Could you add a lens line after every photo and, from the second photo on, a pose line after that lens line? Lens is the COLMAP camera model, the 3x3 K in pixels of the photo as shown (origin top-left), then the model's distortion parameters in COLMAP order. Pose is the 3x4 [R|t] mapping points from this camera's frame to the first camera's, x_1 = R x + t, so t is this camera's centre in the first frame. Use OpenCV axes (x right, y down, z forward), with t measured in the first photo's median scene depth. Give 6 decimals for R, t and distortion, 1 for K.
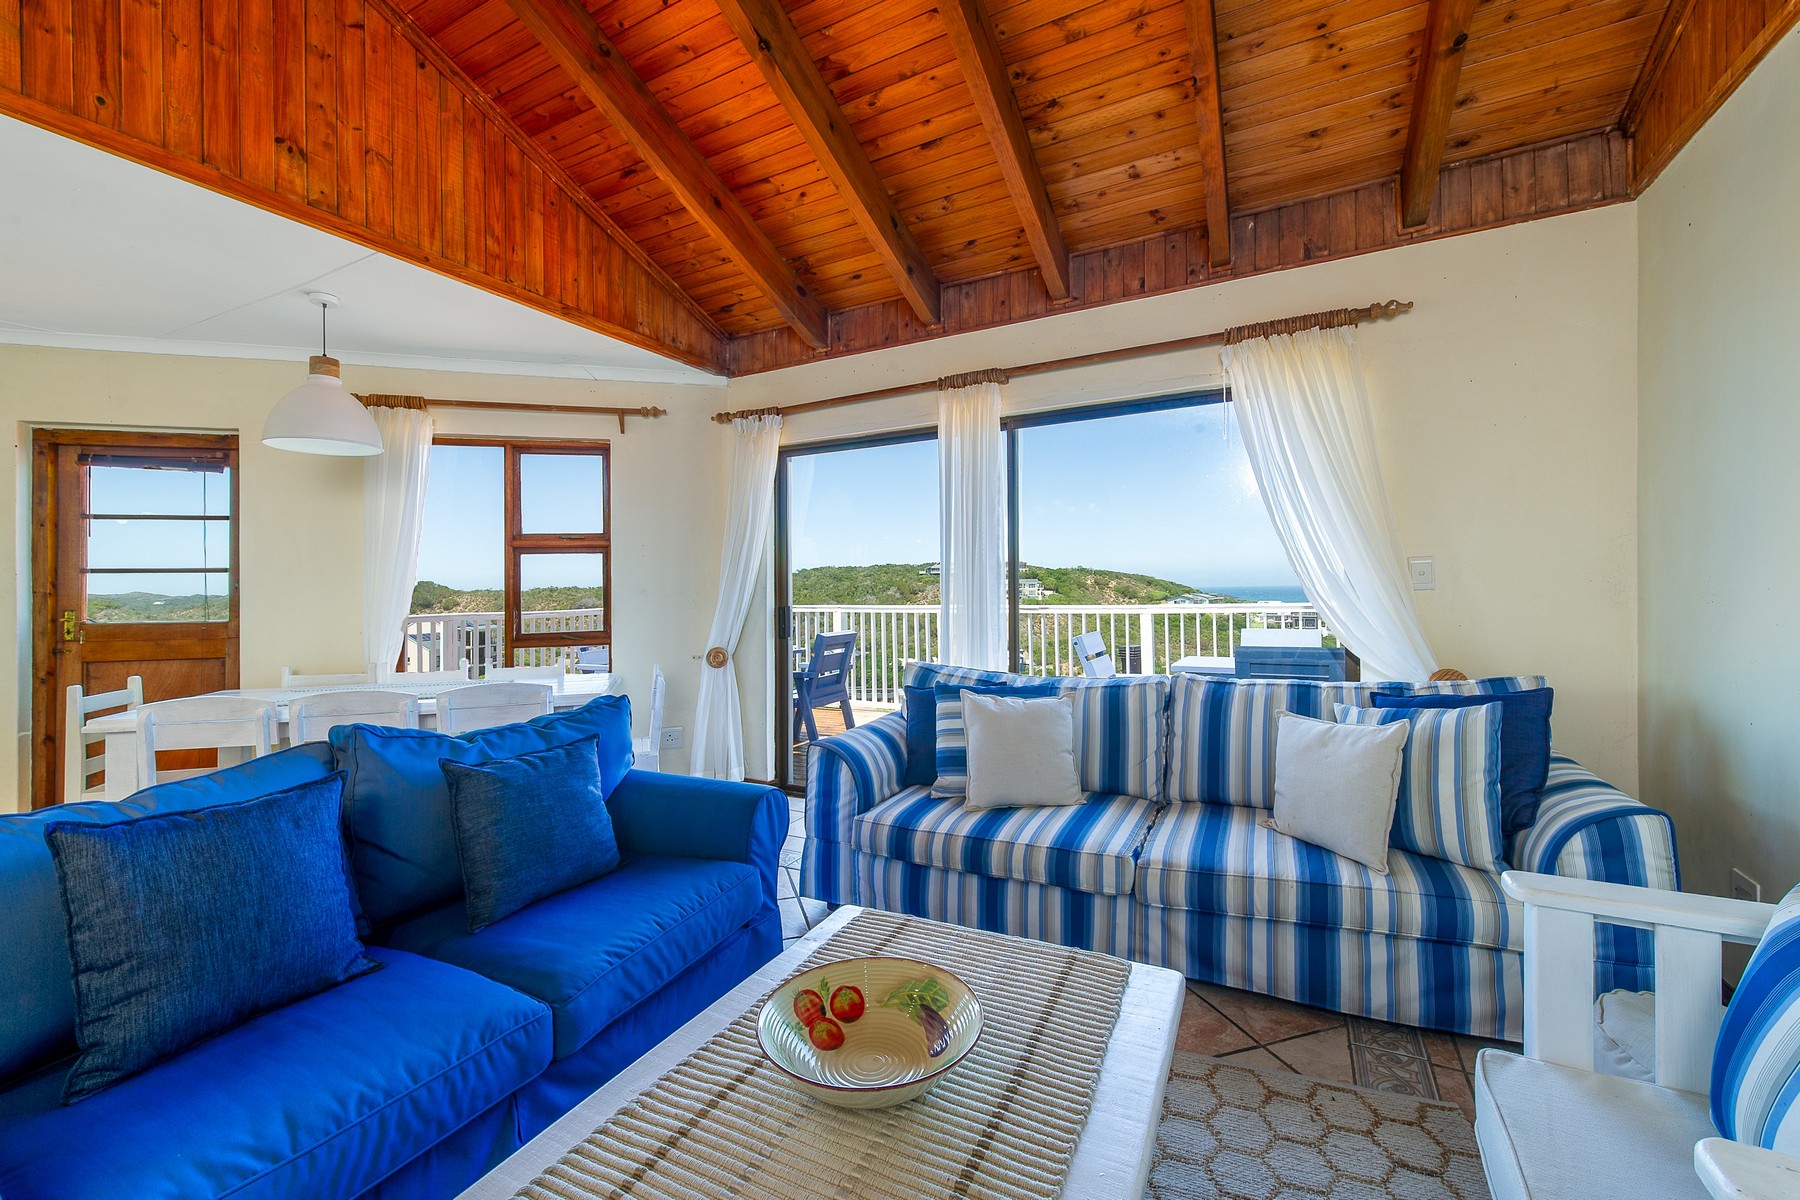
lens RADIAL K [[714.8, 0, 893.4], [0, 714.8, 605.5], [0, 0, 1]] dist [0.001901, -0.000411]
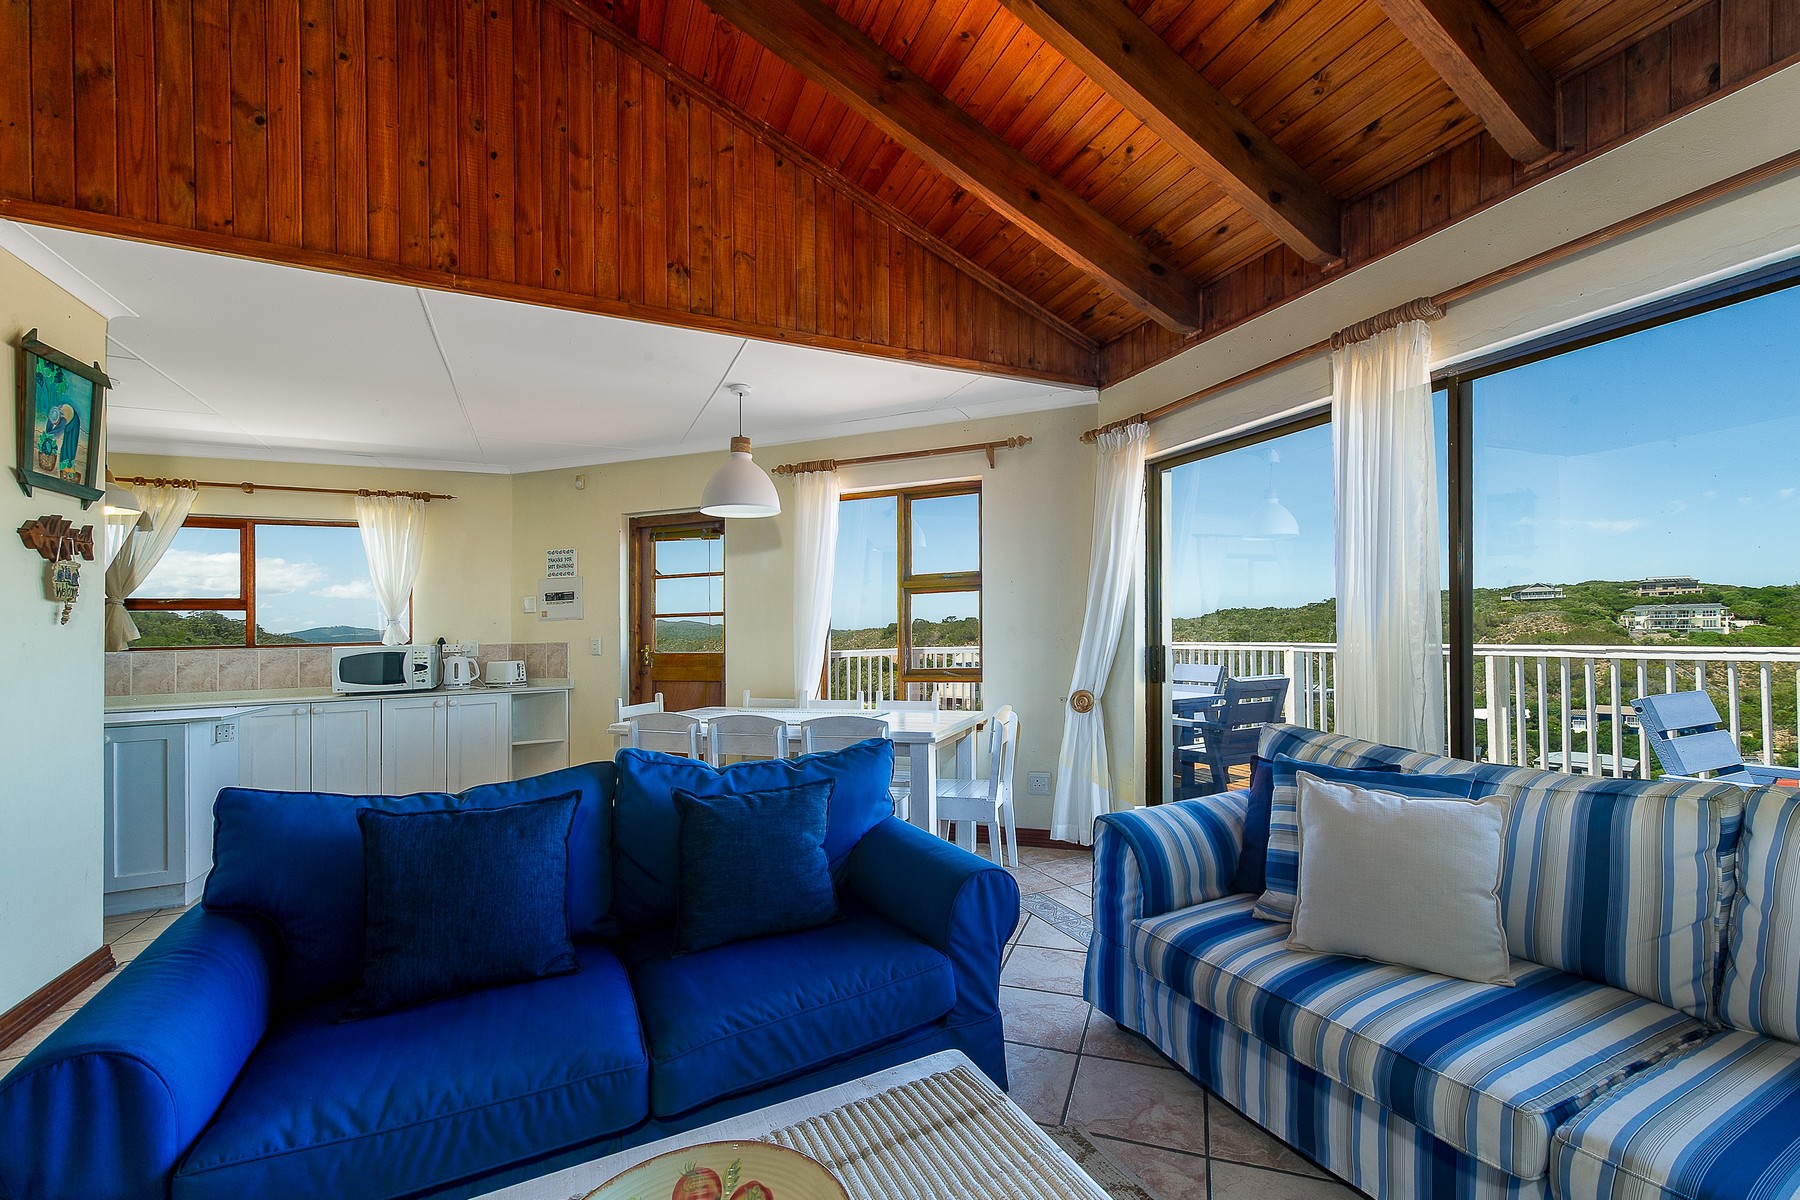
lens RADIAL K [[731.3, 0, 923.4], [0, 731.3, 640.9], [0, 0, 1]] dist [0.002875, -0.000675]
pose [[0.815194, 0.004880, -0.579167, 0.193862], [-0.004579, 0.999988, 0.001981, -0.007782], [0.579170, 0.001037, 0.815206, 0.192422]]
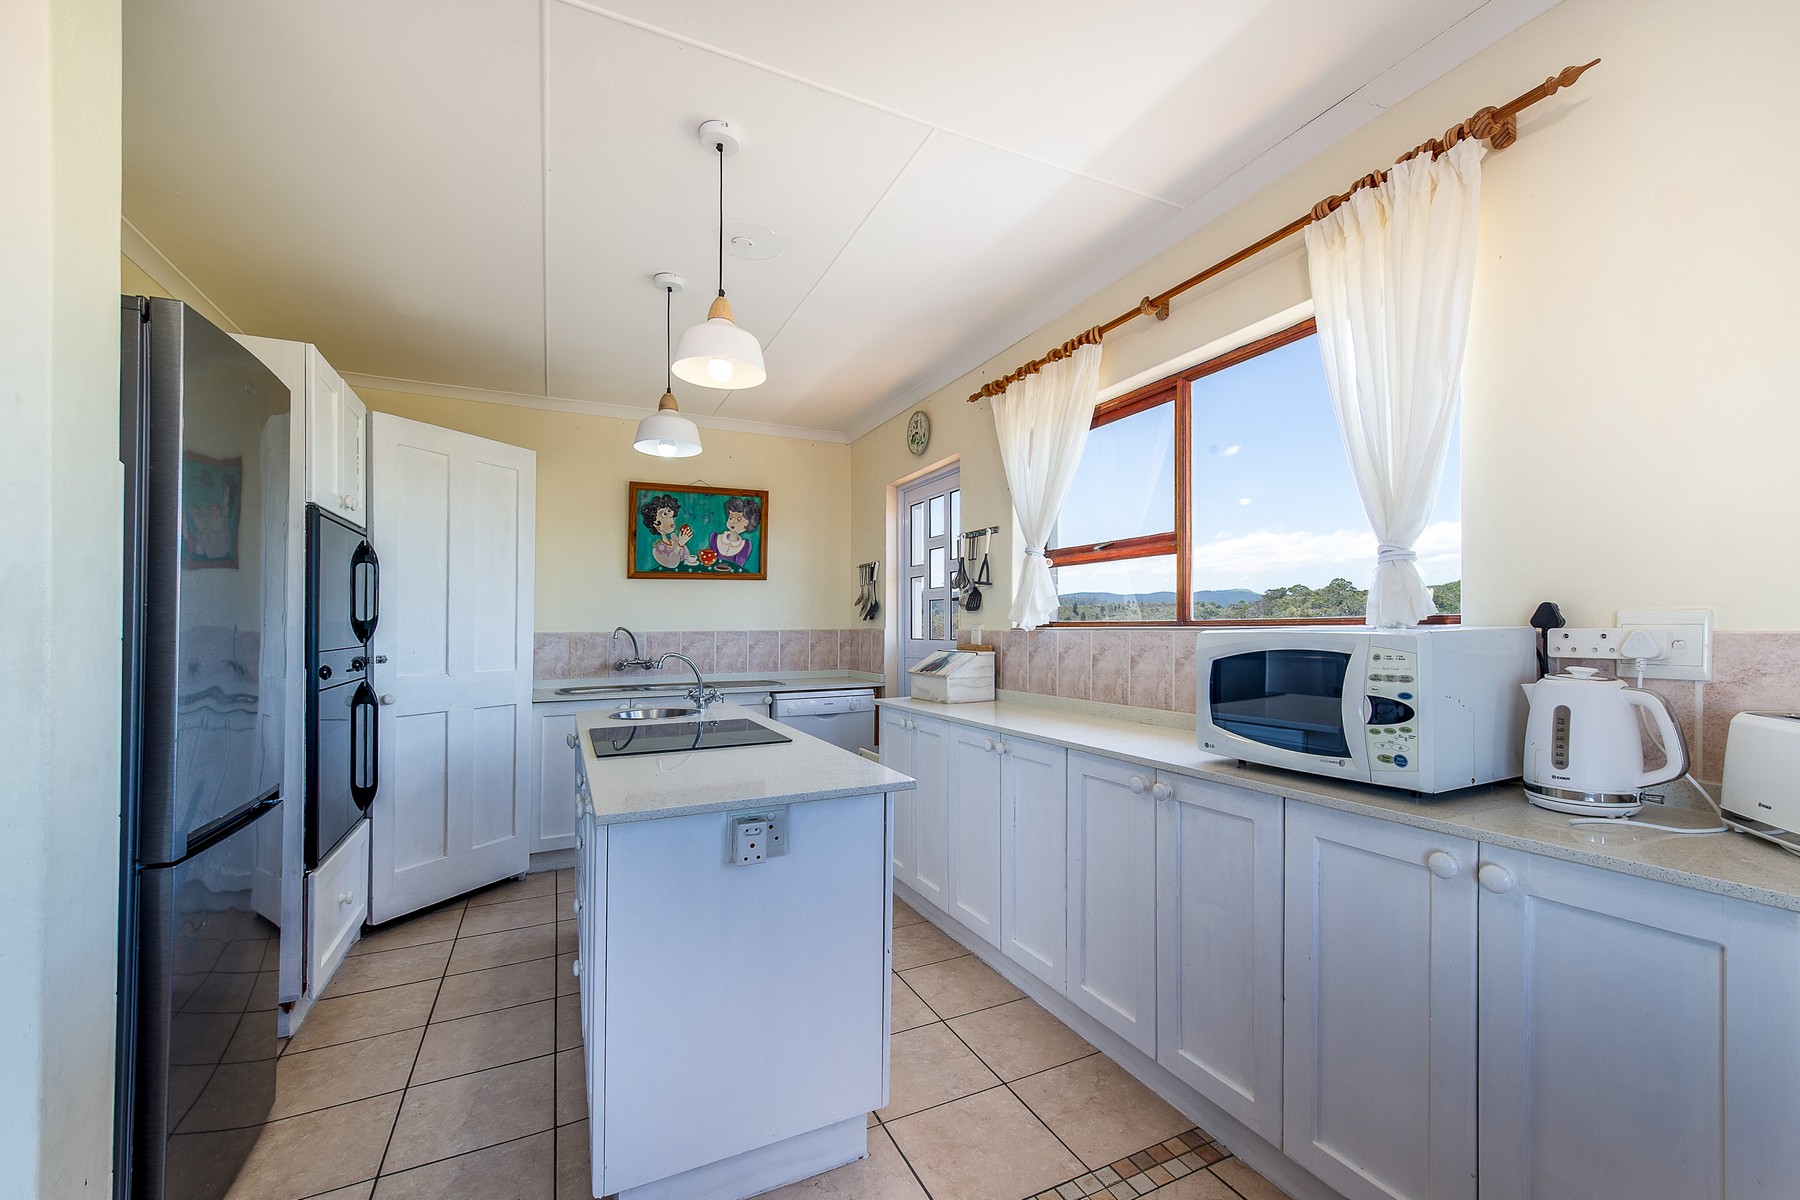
lens RADIAL K [[733.9, 0, 931.1], [0, 733.9, 617.6], [0, 0, 1]] dist [0.001709, -0.000055]
pose [[-0.578386, 0.009609, -0.815707, -1.103255], [0.003273, 0.999950, 0.009459, -0.003165], [0.815757, 0.002801, -0.578388, 0.886702]]
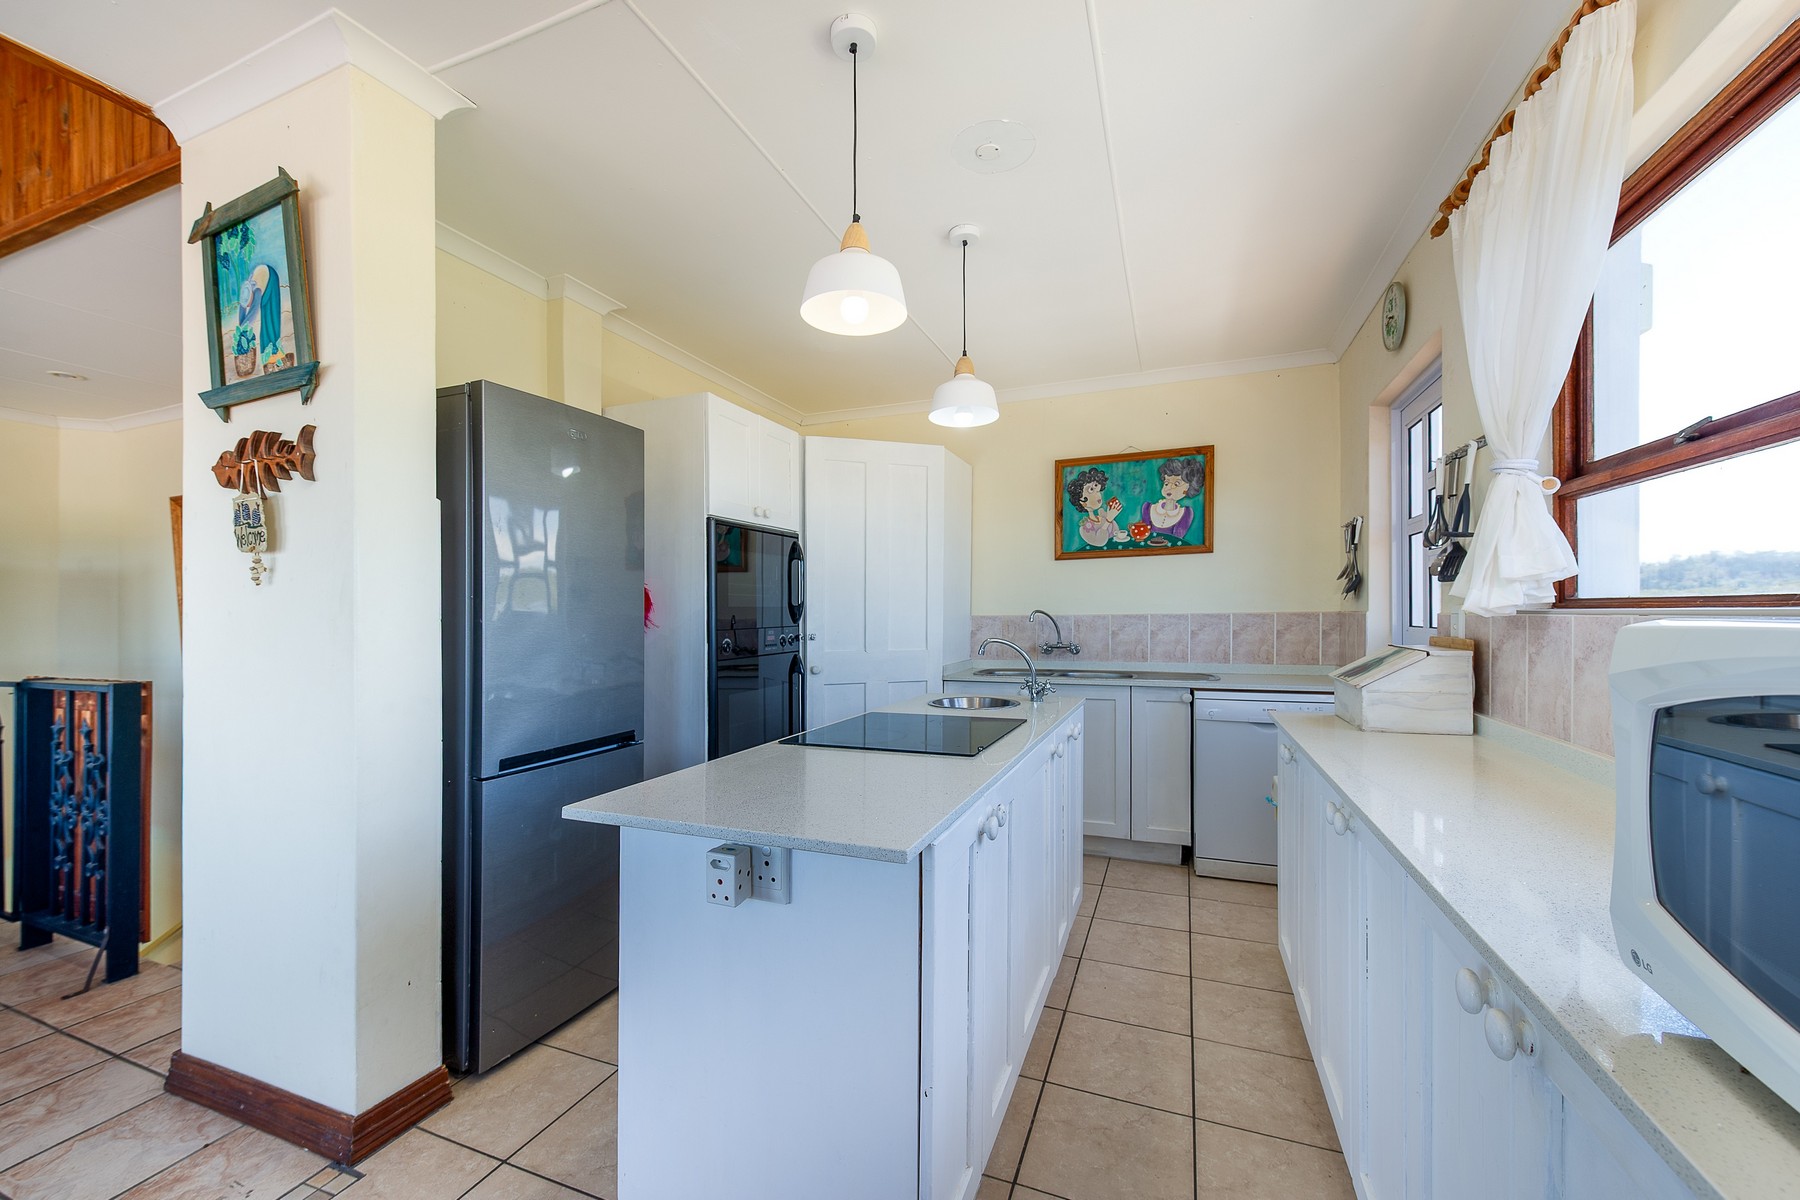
lens RADIAL K [[714.8, 0, 893.4], [0, 714.8, 605.5], [0, 0, 1]] dist [0.001901, -0.000411]
pose [[-0.995051, 0.023124, -0.096639, -1.477096], [0.022752, 0.999729, 0.004940, 0.004342], [0.096727, 0.002717, -0.995307, 0.898197]]
